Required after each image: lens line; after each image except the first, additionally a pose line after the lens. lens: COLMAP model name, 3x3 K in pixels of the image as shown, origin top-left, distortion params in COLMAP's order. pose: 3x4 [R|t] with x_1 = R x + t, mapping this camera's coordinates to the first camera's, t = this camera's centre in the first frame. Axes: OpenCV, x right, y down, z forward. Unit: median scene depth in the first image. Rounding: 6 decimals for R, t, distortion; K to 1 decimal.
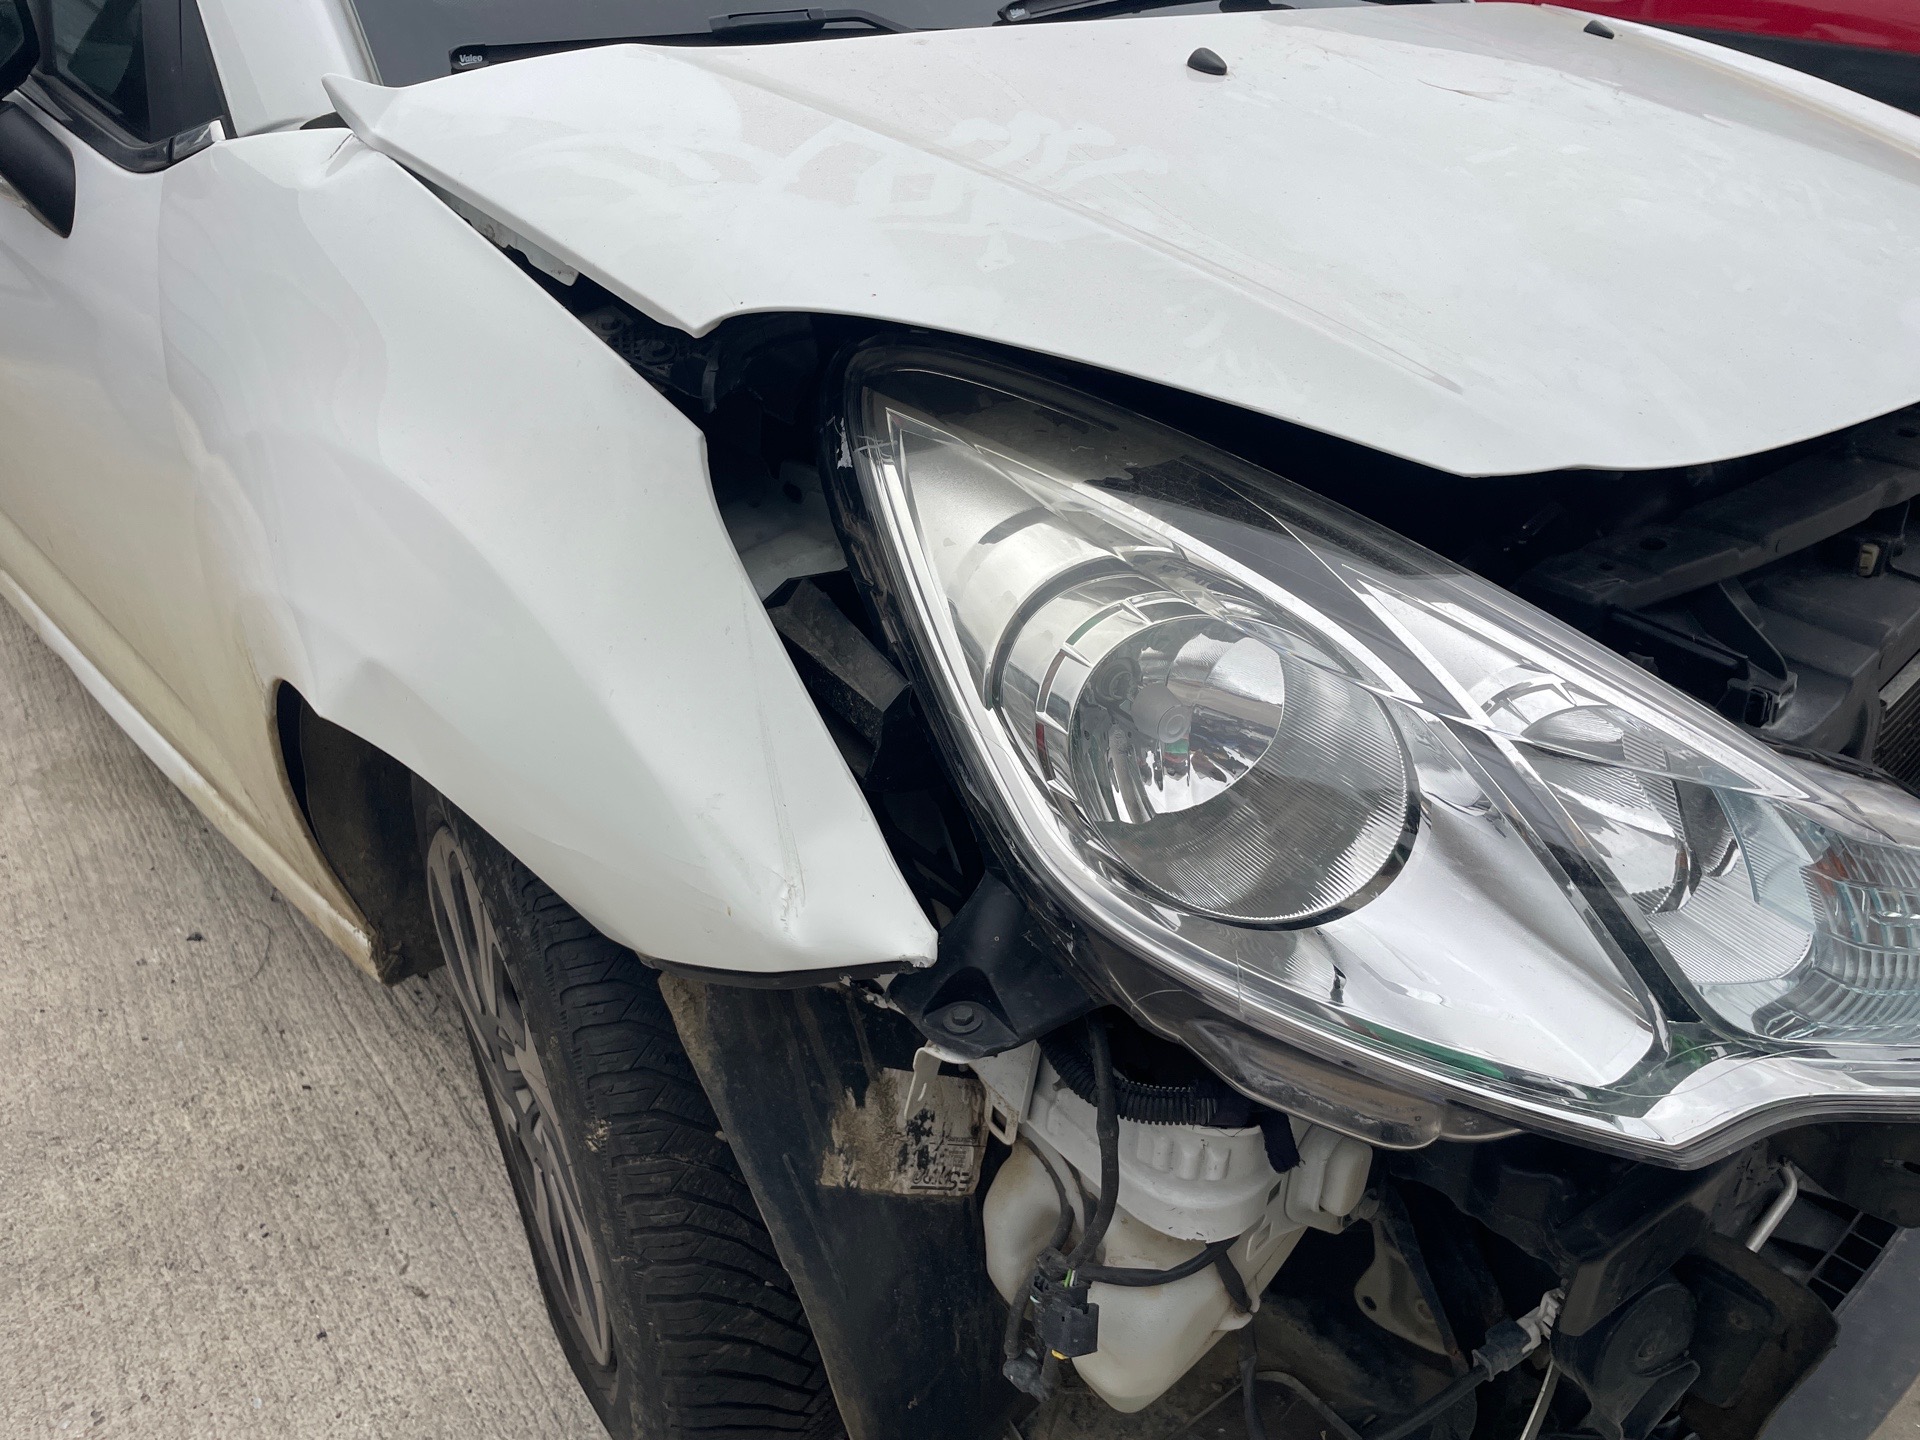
lens RADIAL K [[1454.3, 0, 971.5], [0, 1454.3, 725.9], [0, 0, 1]] dist [0.082155, -0.107642]
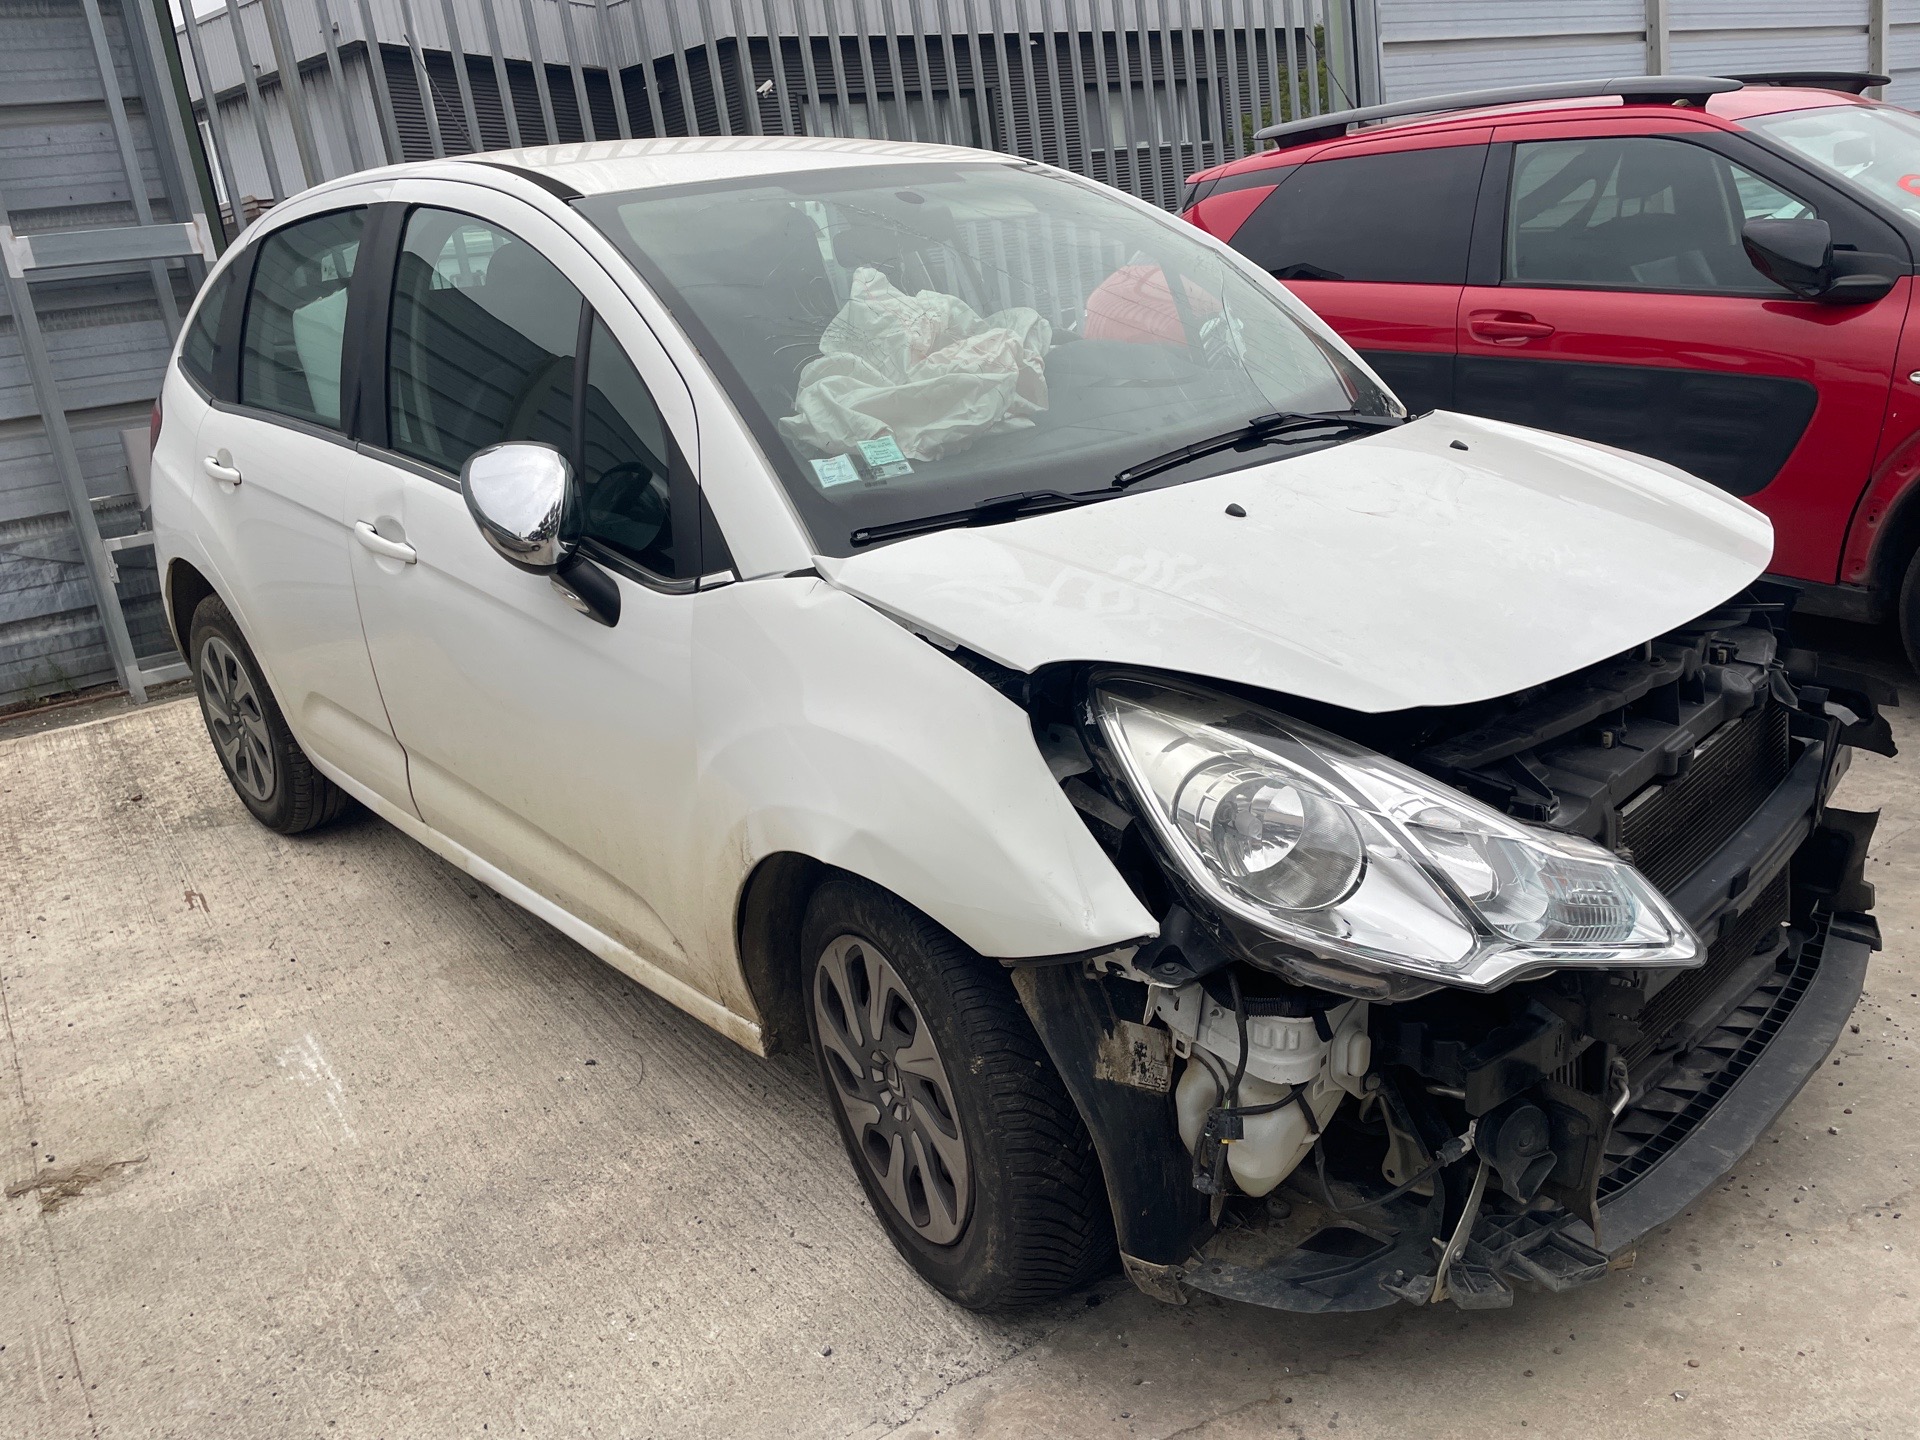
lens RADIAL K [[1454.3, 0, 948.8], [0, 1454.3, 725.8], [0, 0, 1]] dist [0.082155, -0.107642]
pose [[0.997427, -0.062436, -0.035218, -0.203147], [0.055804, 0.984673, -0.165240, 0.158616], [0.044995, 0.162849, 0.985624, -1.060459]]
